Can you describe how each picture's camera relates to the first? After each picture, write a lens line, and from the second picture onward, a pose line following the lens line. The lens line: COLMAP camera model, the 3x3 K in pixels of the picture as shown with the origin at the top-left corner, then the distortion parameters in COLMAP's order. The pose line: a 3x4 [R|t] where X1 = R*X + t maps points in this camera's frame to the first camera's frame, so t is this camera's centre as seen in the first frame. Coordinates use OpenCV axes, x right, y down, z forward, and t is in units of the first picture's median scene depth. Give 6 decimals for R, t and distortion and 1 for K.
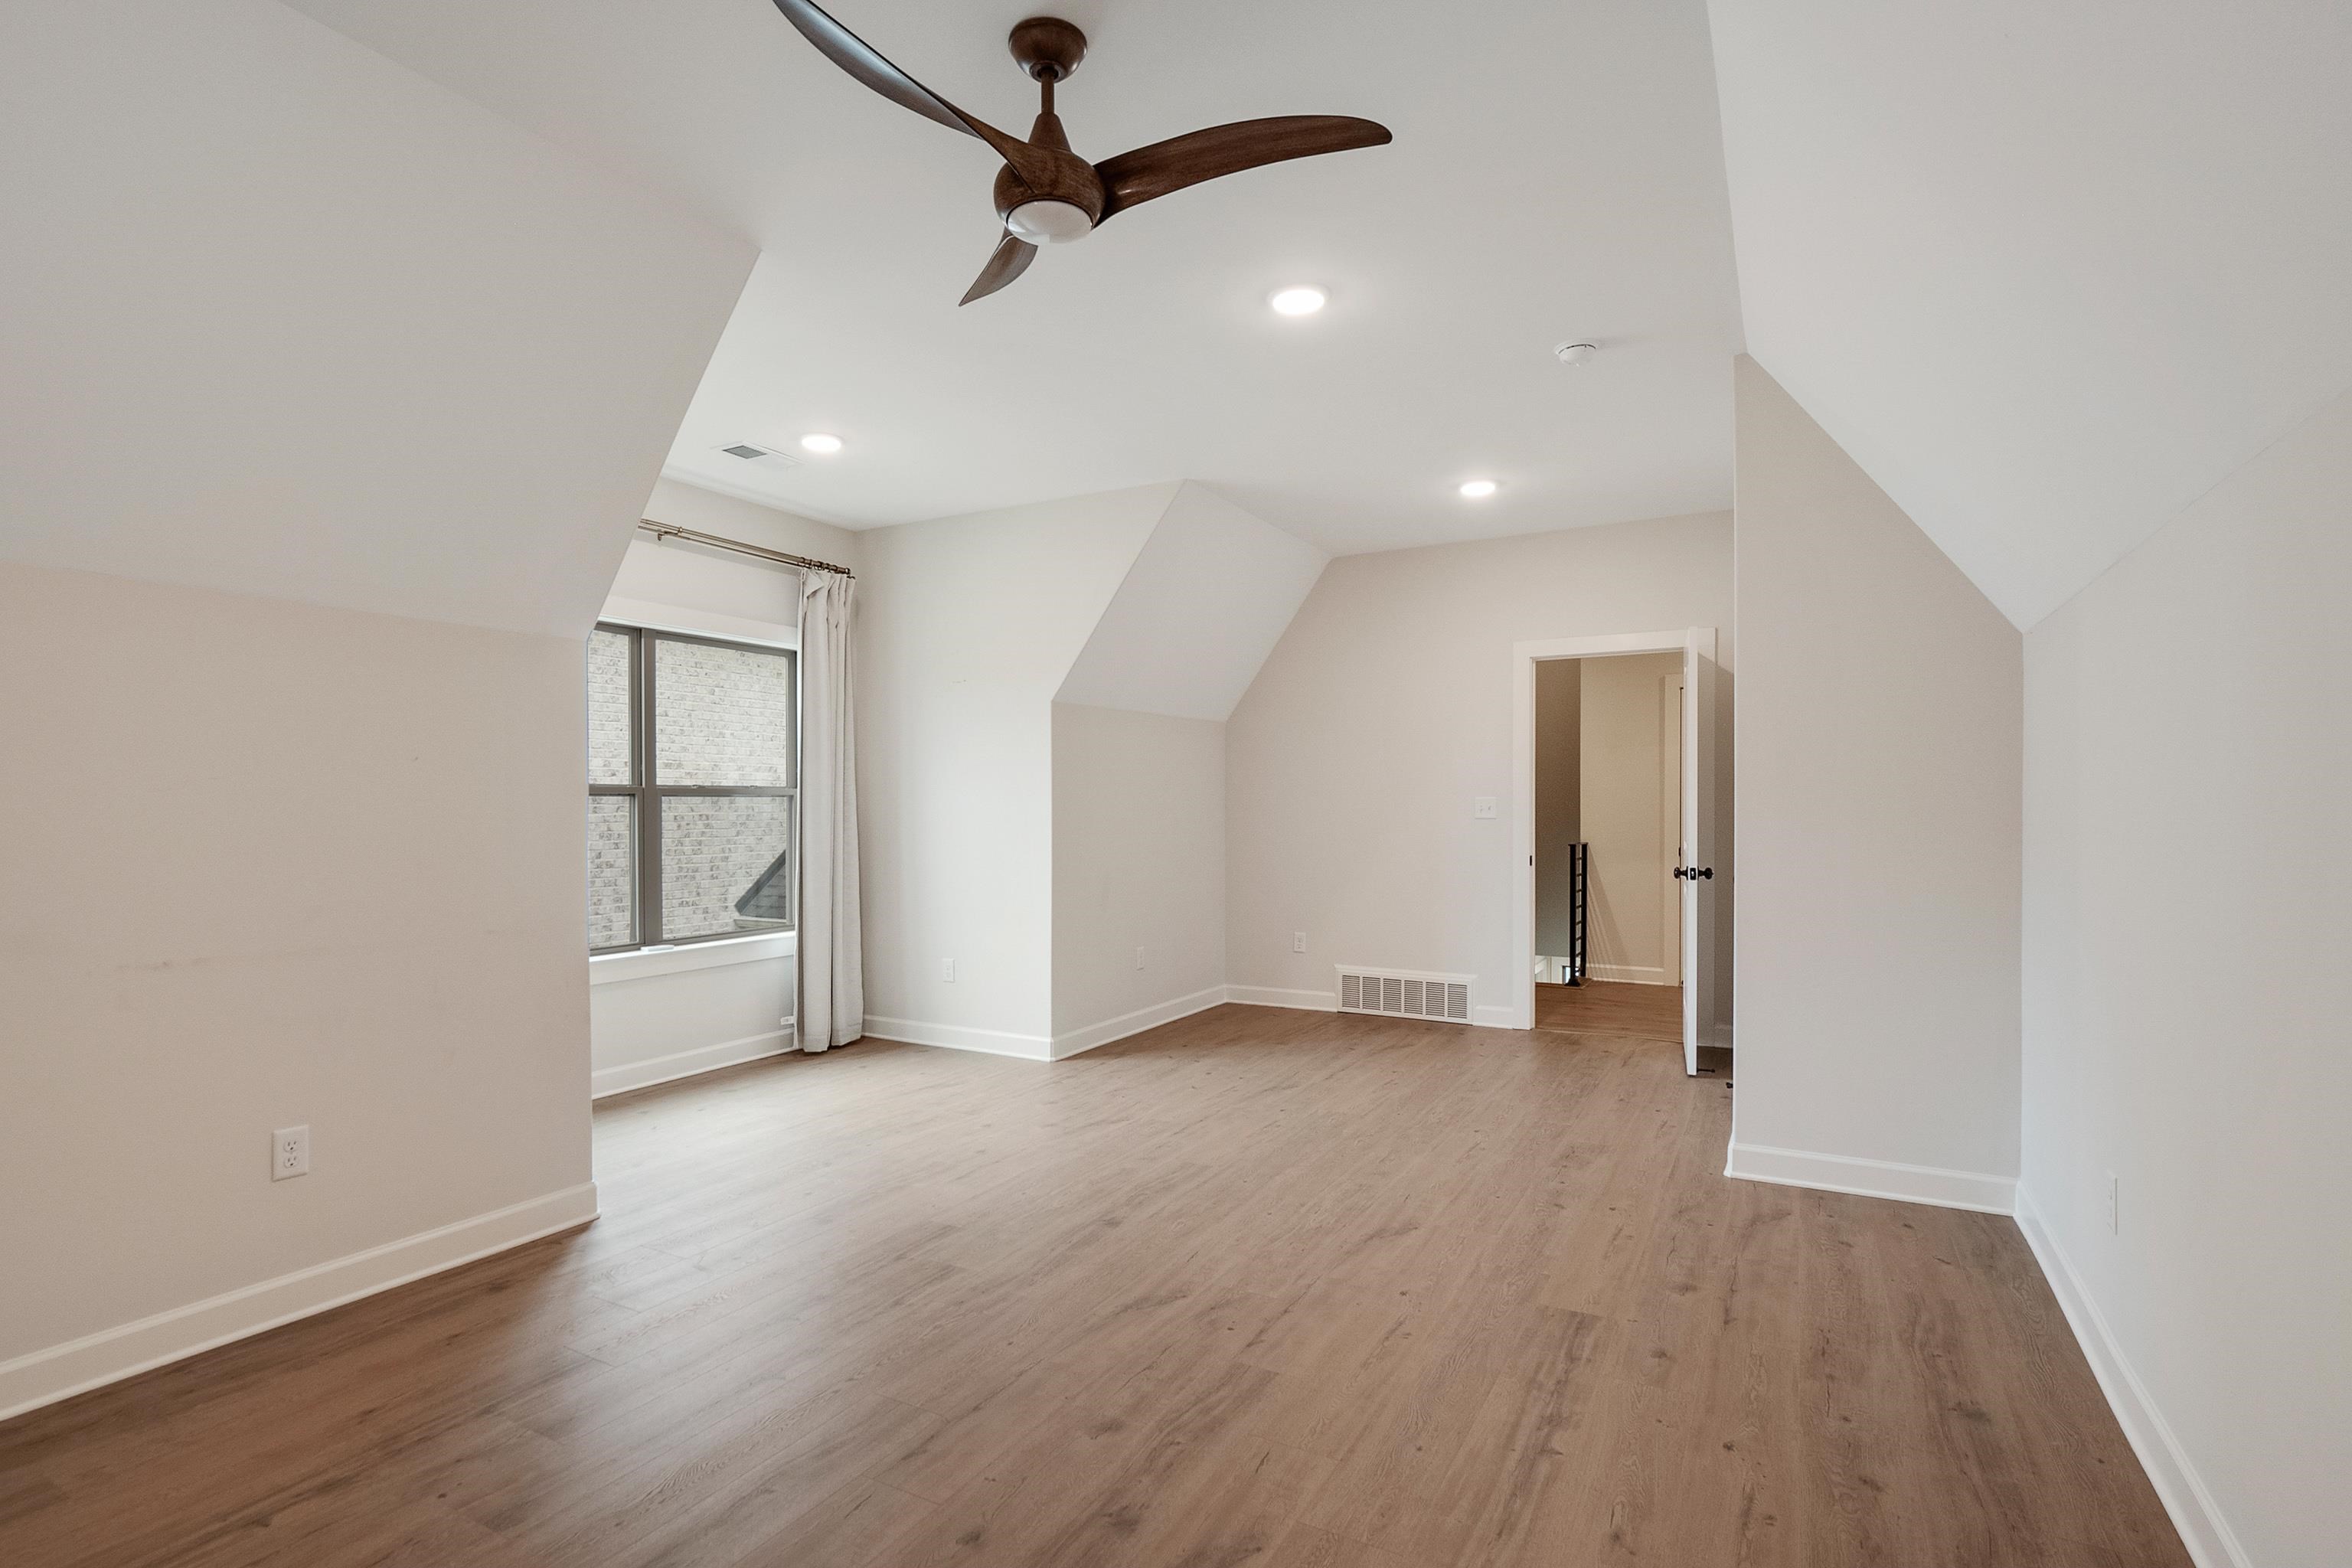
lens RADIAL K [[1133.7, 0, 1180.8], [0, 1133.7, 792.5], [0, 0, 1]] dist [0.002761, -0.001727]
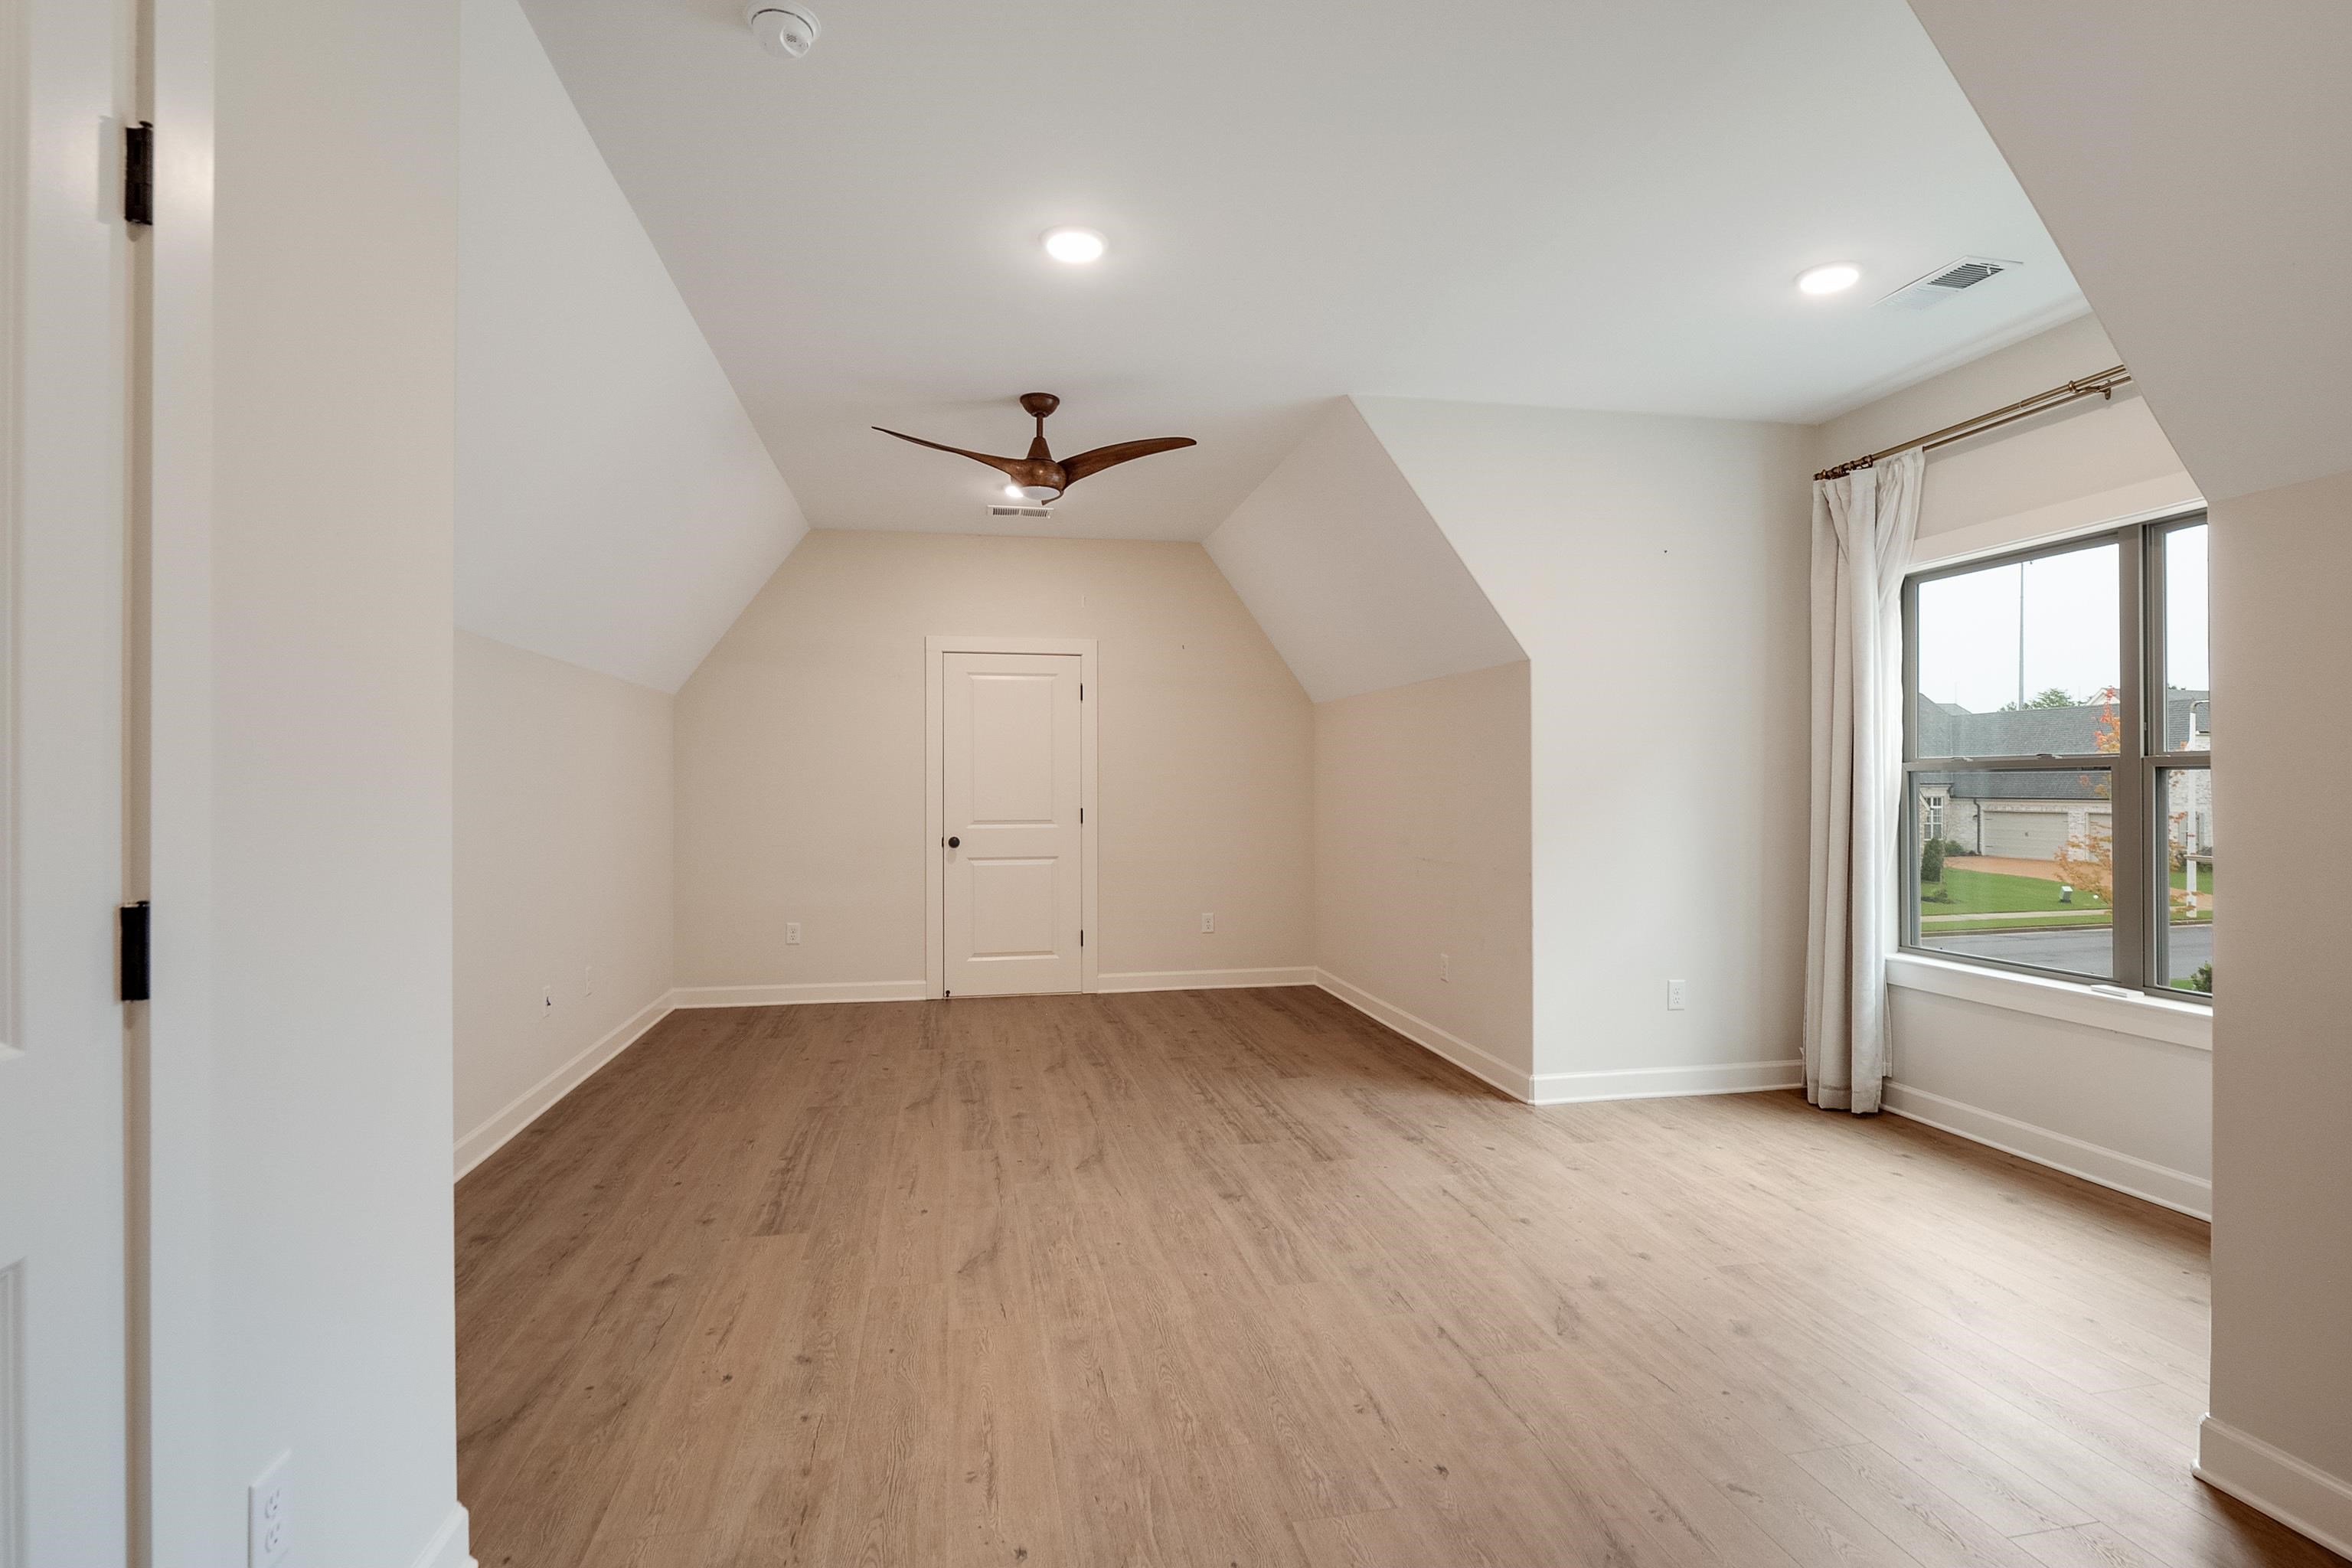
lens RADIAL K [[1133.7, 0, 1164.1], [0, 1133.7, 783.2], [0, 0, 1]] dist [0.002761, -0.001727]
pose [[-0.776999, 0.003747, -0.629490, 0.667614], [0.010060, 0.999928, -0.006465, 0.015084], [0.629421, -0.011356, -0.776981, 1.876955]]
